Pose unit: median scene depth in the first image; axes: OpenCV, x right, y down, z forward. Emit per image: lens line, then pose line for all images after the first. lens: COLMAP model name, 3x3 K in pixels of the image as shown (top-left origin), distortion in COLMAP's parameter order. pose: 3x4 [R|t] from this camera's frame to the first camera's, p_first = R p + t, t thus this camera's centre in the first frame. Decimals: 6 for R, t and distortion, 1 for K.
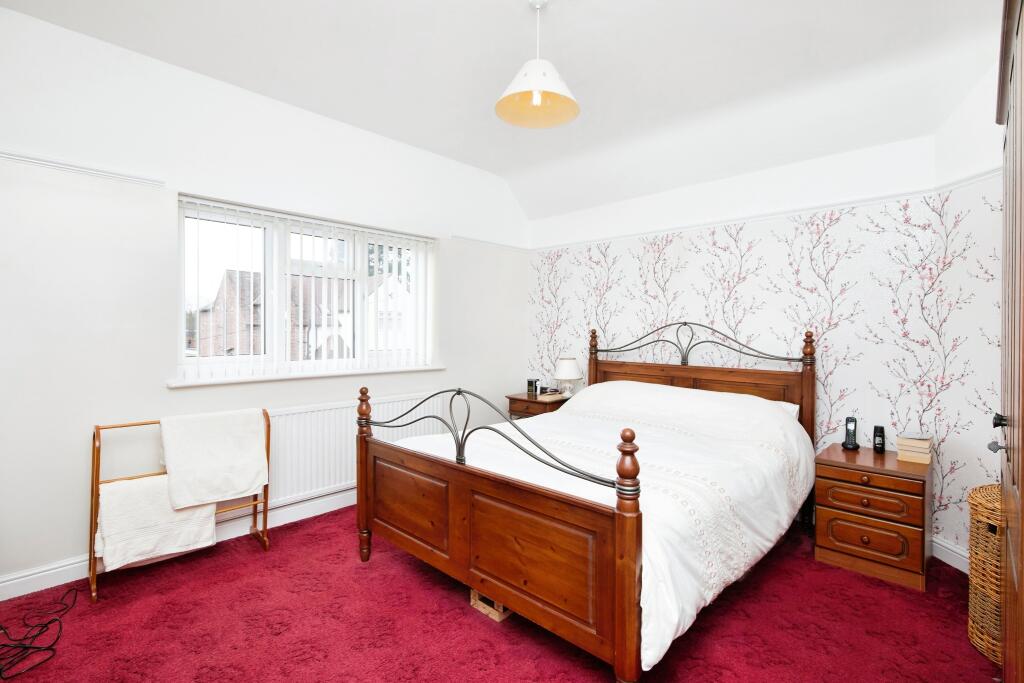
lens RADIAL K [[474.8, 0, 515.8], [0, 474.8, 333.2], [0, 0, 1]] dist [-0.001187, -0.000035]
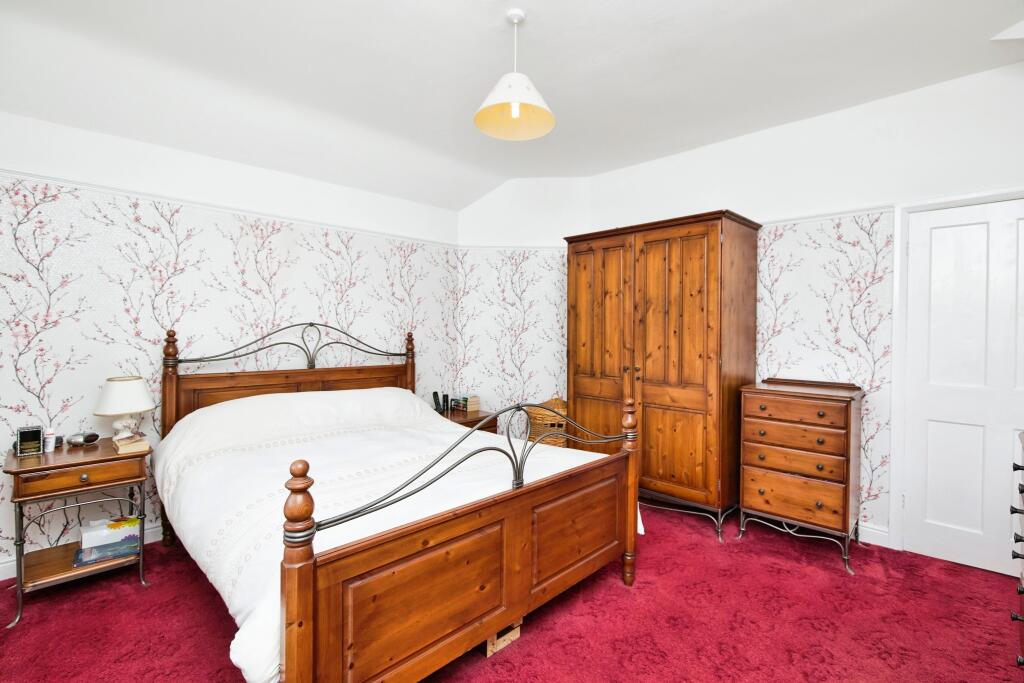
lens RADIAL K [[476.8, 0, 506.8], [0, 476.8, 346.4], [0, 0, 1]] dist [-0.002516, 0.000122]
pose [[0.019193, -0.035765, 0.999176, -0.656910], [0.001594, 0.999360, 0.035741, -0.011353], [-0.999815, 0.000907, 0.019238, 0.670492]]
